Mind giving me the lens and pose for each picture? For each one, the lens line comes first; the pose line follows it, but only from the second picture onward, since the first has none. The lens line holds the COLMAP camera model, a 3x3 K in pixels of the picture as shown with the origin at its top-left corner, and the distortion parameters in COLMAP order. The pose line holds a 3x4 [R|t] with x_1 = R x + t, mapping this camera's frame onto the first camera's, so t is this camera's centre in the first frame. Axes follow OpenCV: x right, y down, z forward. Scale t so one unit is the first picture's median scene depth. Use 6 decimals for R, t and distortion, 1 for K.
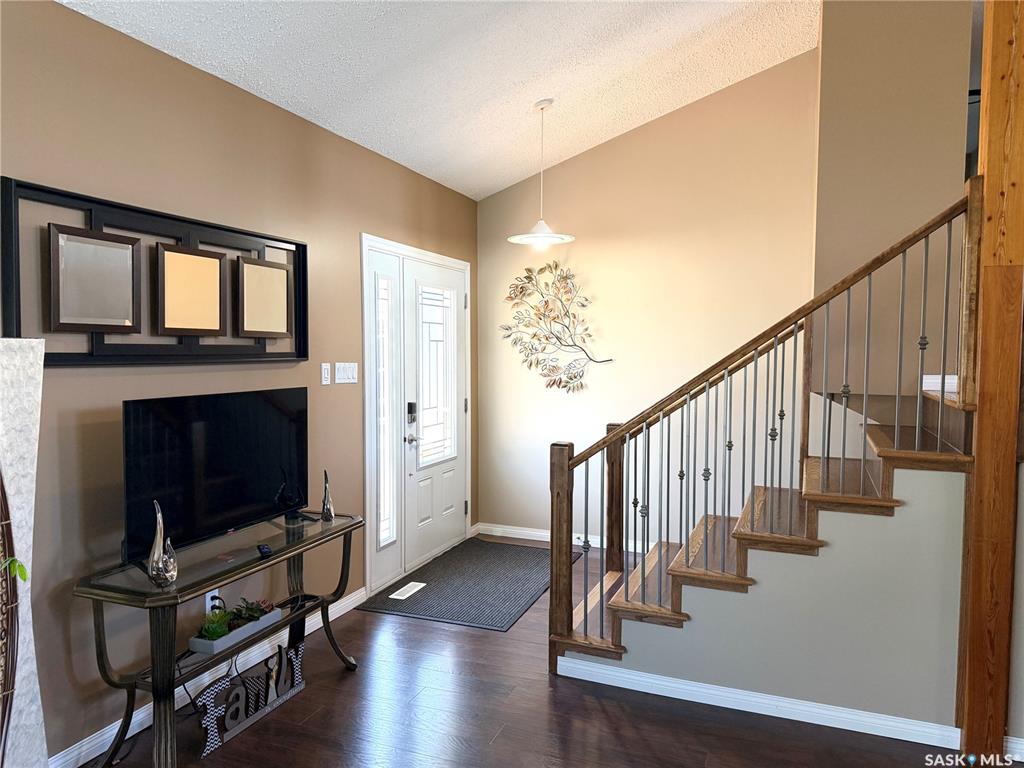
lens RADIAL K [[718.4, 0, 509.6], [0, 718.4, 390.2], [0, 0, 1]] dist [0.097759, -0.161409]
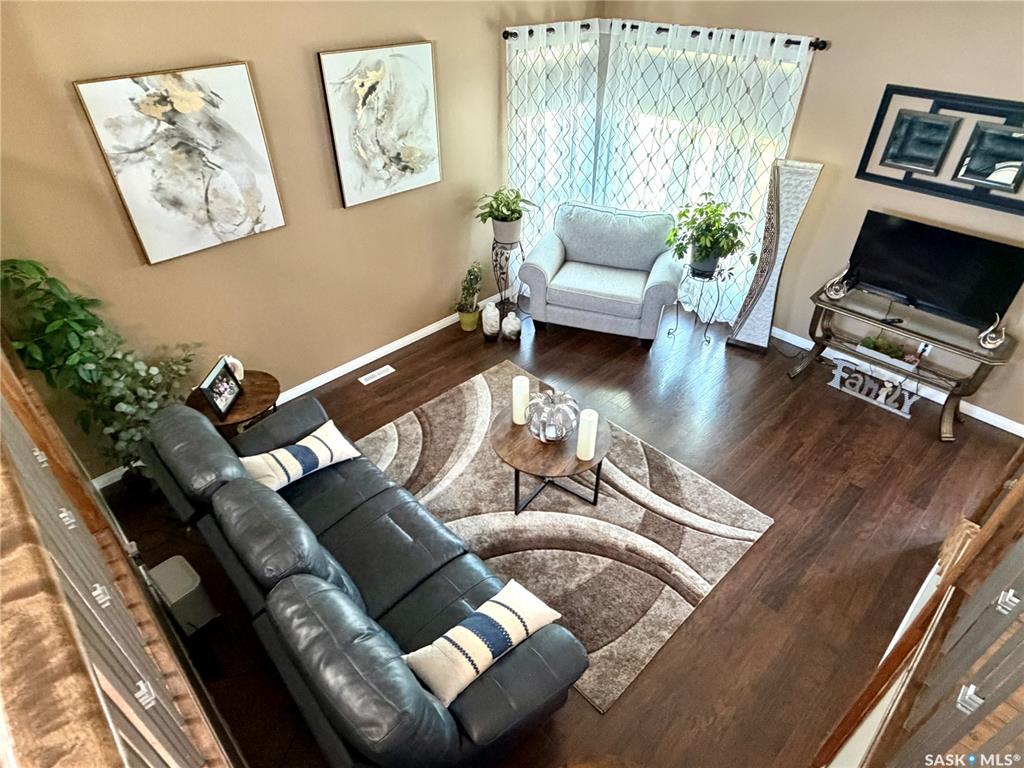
lens RADIAL K [[600.8, 0, 514.3], [0, 600.8, 387.7], [0, 0, 1]] dist [0.001219, -0.001911]
pose [[-0.416298, 0.535400, -0.734876, 1.215405], [-0.054067, 0.792234, 0.607817, -0.492530], [0.907619, 0.292766, -0.300858, 0.666935]]
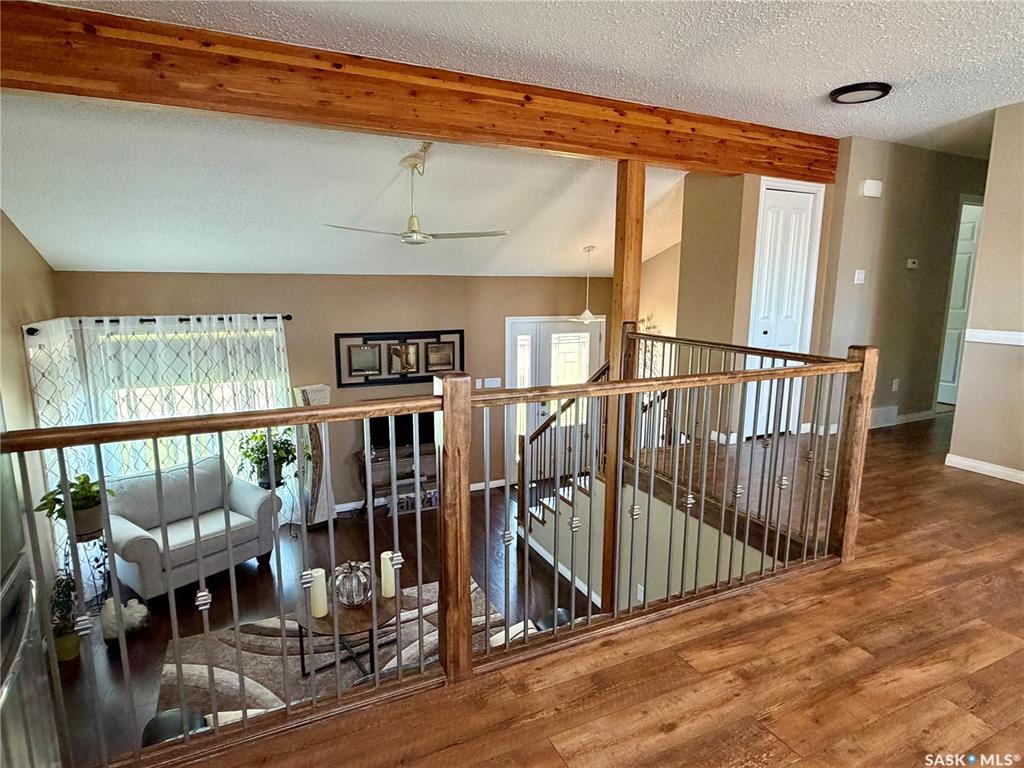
lens RADIAL K [[600.8, 0, 514.3], [0, 600.8, 387.7], [0, 0, 1]] dist [0.001219, -0.001911]
pose [[0.743995, 0.118476, -0.657598, 1.516925], [-0.040570, 0.990349, 0.132525, -0.375895], [0.666953, -0.071919, 0.741621, -0.464069]]
